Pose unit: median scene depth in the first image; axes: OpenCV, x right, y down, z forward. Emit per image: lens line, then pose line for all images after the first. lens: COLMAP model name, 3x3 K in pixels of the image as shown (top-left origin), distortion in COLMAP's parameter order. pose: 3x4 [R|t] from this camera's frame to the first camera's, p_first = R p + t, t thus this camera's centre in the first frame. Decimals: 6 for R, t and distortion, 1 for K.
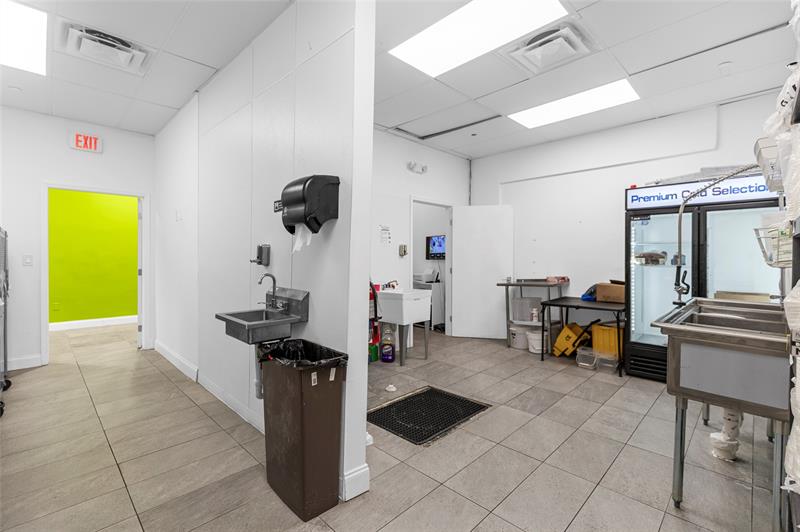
lens RADIAL K [[357.6, 0, 401.3], [0, 357.6, 257.6], [0, 0, 1]] dist [0.006556, -0.001064]
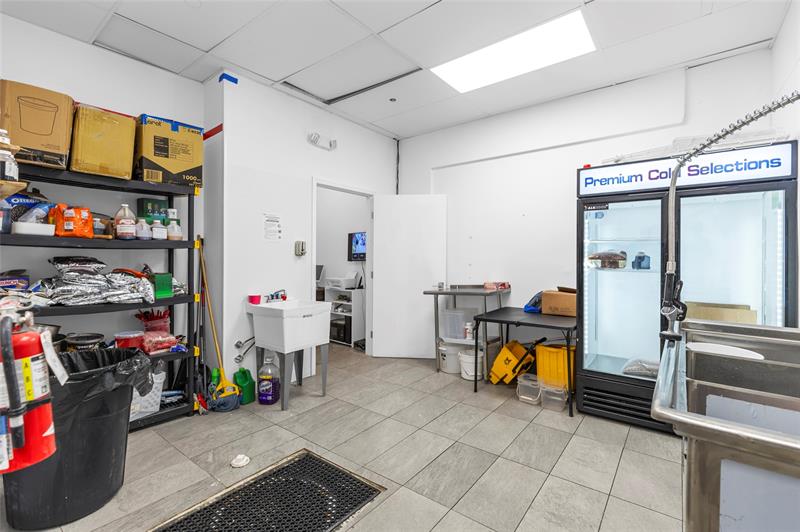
lens RADIAL K [[357.6, 0, 401.4], [0, 357.6, 258.3], [0, 0, 1]] dist [0.006556, -0.001064]
pose [[0.992759, 0.003210, 0.120082, 0.132031], [-0.002966, 0.999993, -0.002206, 0.000926], [-0.120088, 0.001833, 0.992762, 0.234742]]
